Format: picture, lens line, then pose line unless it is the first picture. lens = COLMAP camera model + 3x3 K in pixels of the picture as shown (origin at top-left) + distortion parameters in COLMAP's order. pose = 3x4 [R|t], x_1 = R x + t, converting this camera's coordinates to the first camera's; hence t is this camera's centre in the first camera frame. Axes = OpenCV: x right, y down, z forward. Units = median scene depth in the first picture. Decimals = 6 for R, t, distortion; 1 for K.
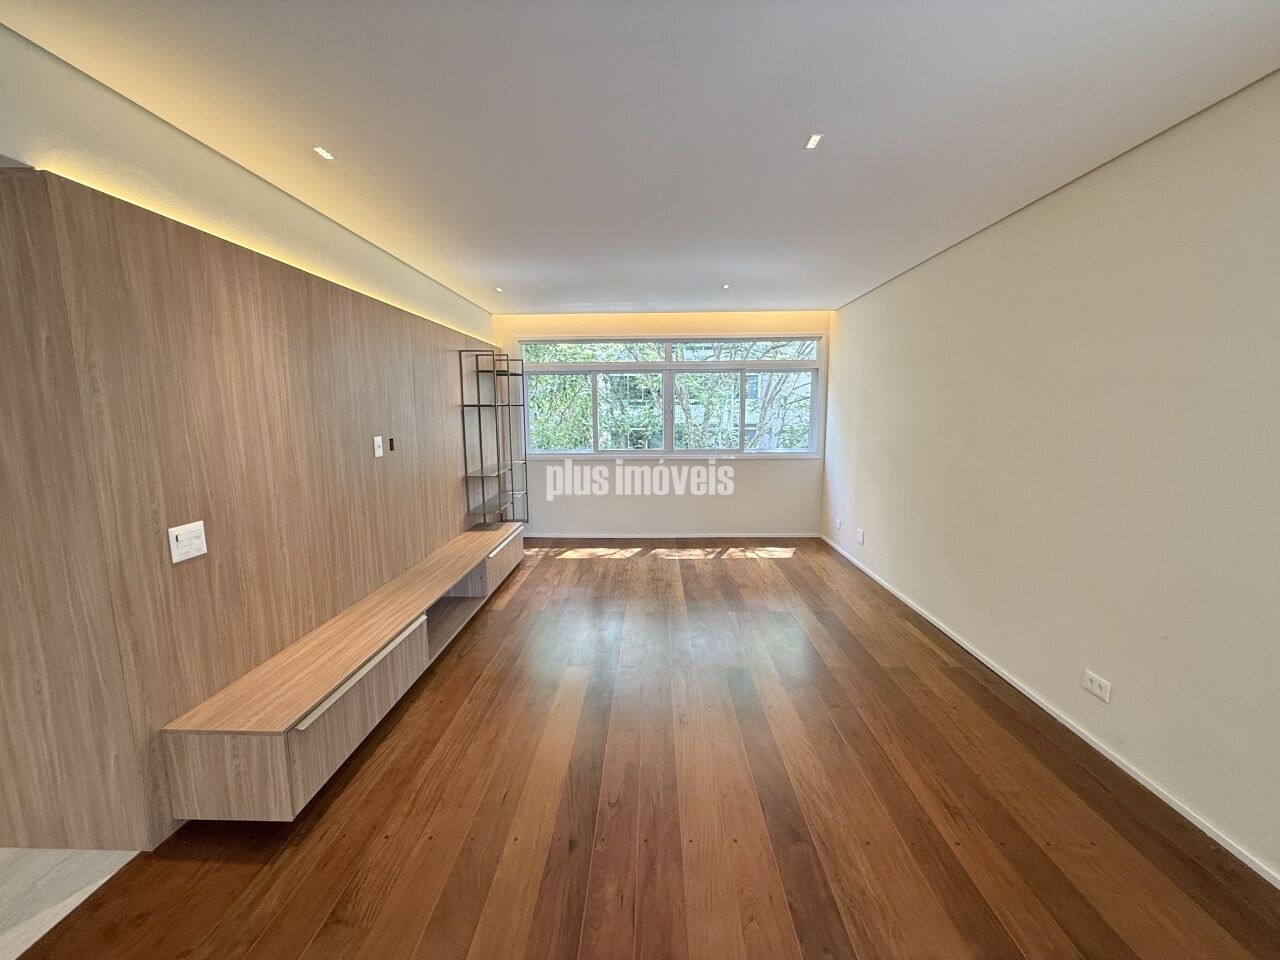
lens RADIAL K [[511.5, 0, 633.9], [0, 511.5, 484.6], [0, 0, 1]] dist [0.000503, 0.000092]
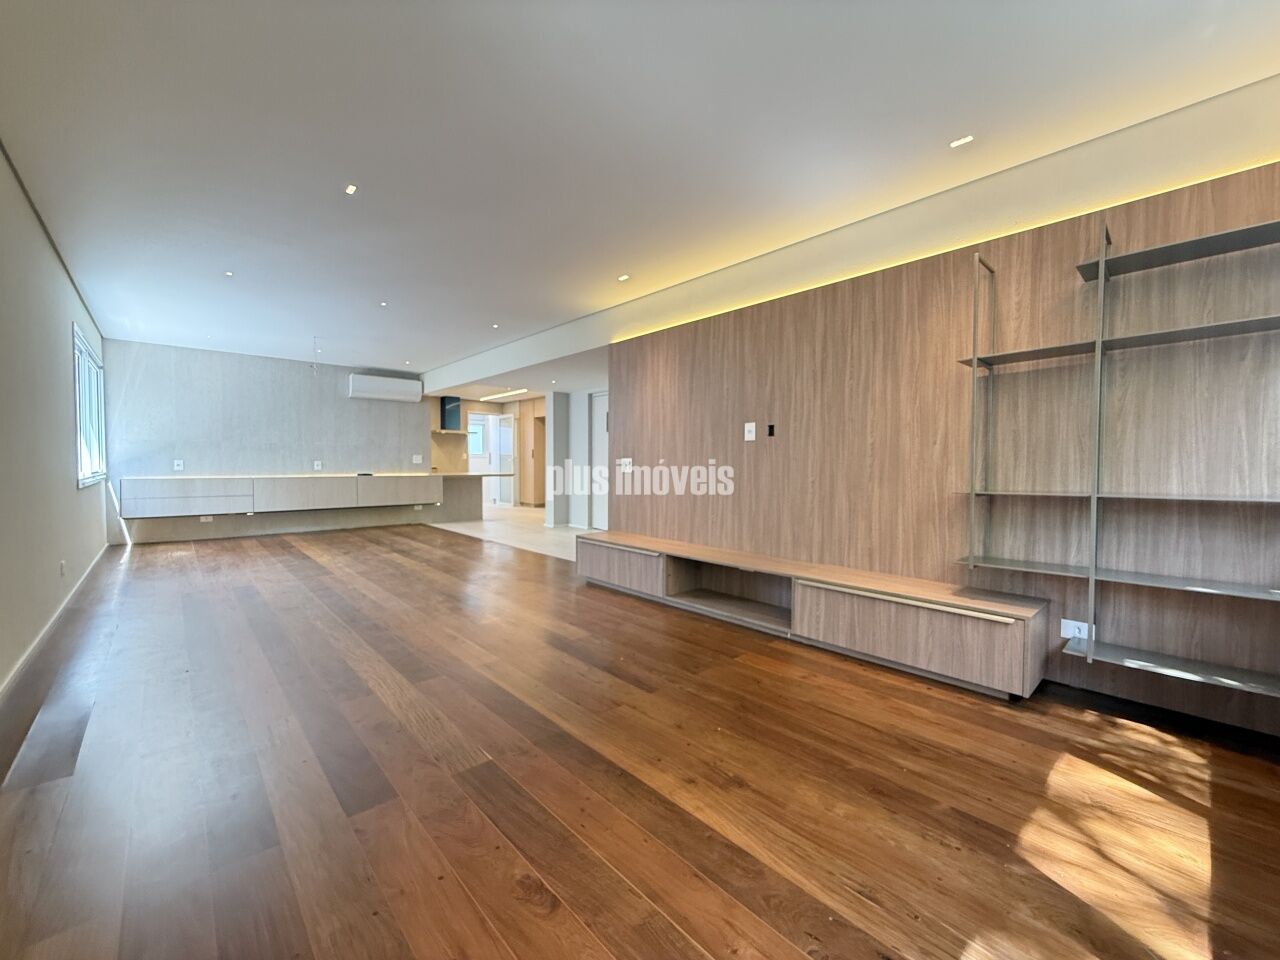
lens RADIAL K [[511.5, 0, 631.9], [0, 511.5, 469.6], [0, 0, 1]] dist [0.000503, 0.000092]
pose [[-0.709222, 0.003018, -0.704979, 0.358297], [-0.105536, 0.988268, 0.110402, -0.064892], [0.697041, 0.152700, -0.700582, 1.184276]]
